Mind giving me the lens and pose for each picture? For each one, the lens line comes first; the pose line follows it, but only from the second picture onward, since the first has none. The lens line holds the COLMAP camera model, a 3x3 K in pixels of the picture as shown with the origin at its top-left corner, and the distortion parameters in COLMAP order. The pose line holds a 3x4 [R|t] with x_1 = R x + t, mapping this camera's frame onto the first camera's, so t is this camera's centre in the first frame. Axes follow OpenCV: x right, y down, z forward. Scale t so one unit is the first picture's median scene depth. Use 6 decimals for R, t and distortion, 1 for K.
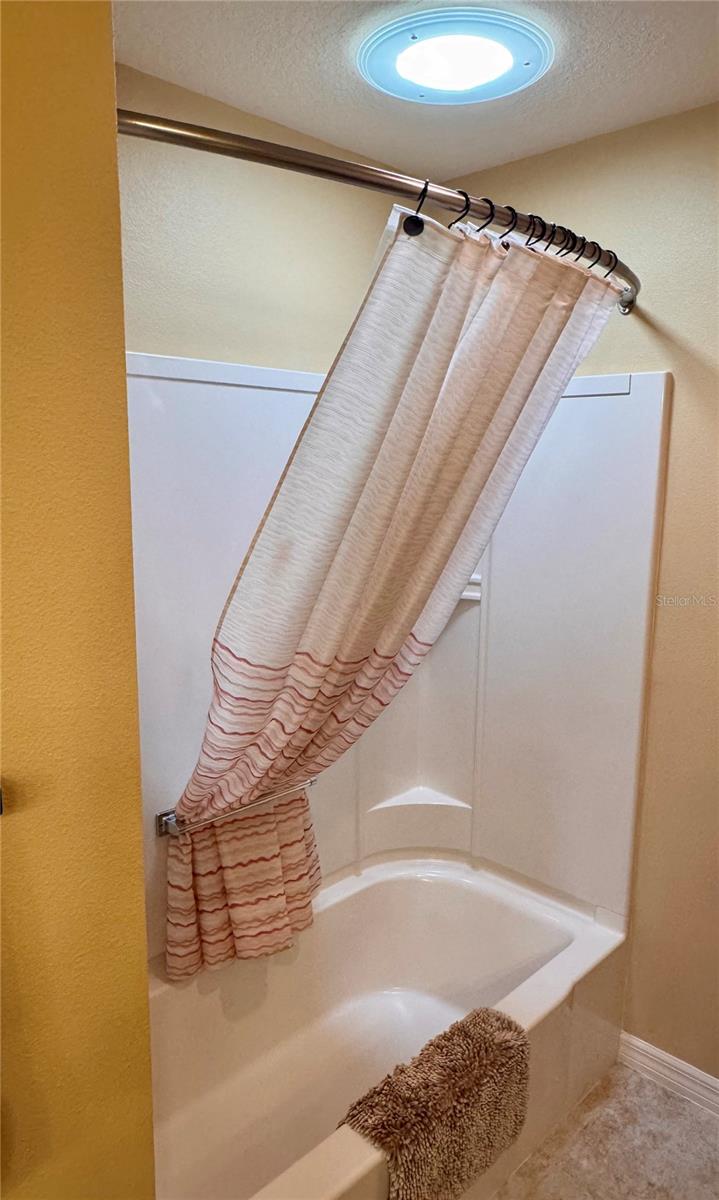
lens RADIAL K [[816.6, 0, 359.7], [0, 816.6, 598.9], [0, 0, 1]] dist [0.001517, -0.000249]
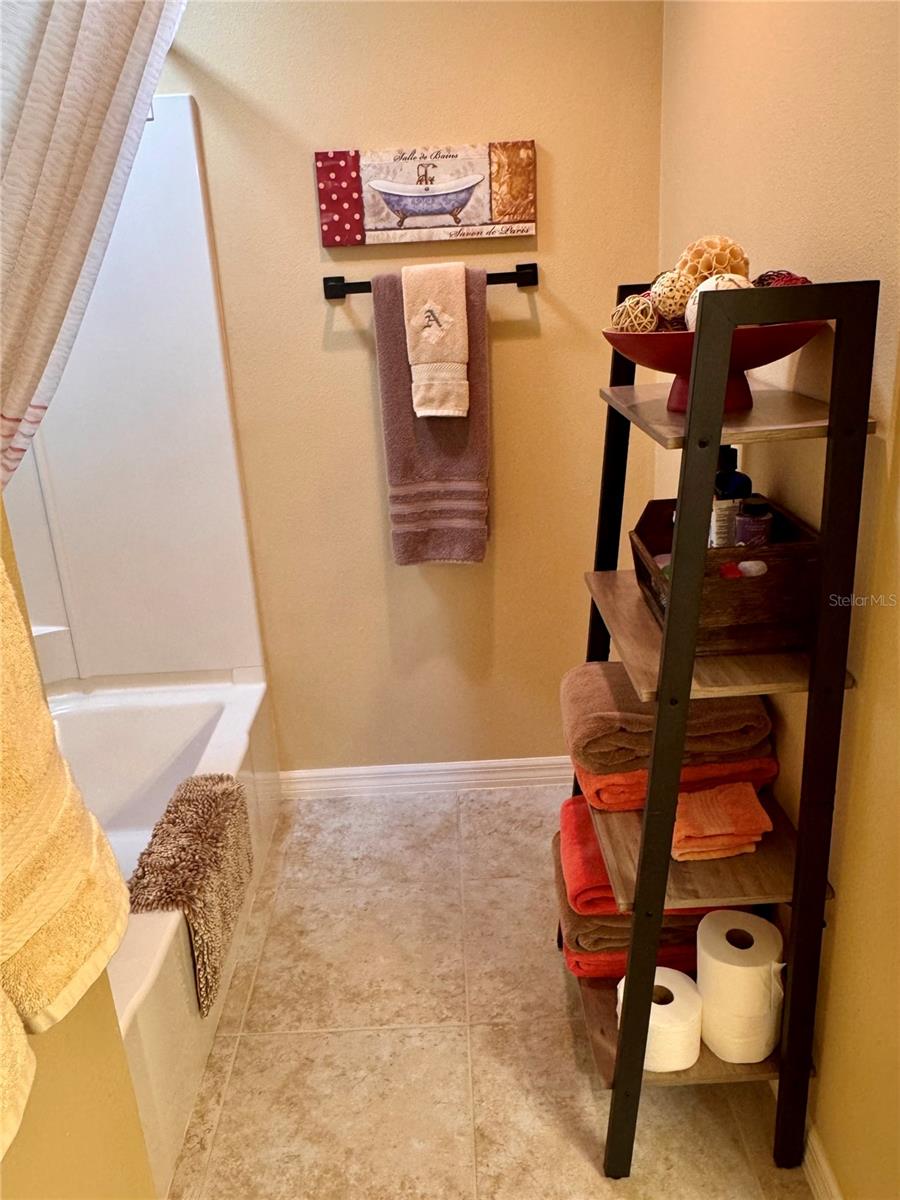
lens RADIAL K [[919.8, 0, 449.9], [0, 919.8, 600.0], [0, 0, 1]] dist [-0.000052, -0.002640]
pose [[0.706073, -0.282644, 0.649287, -0.282218], [0.174075, 0.958034, 0.227748, 0.097809], [-0.686411, -0.047782, 0.725643, -0.008030]]
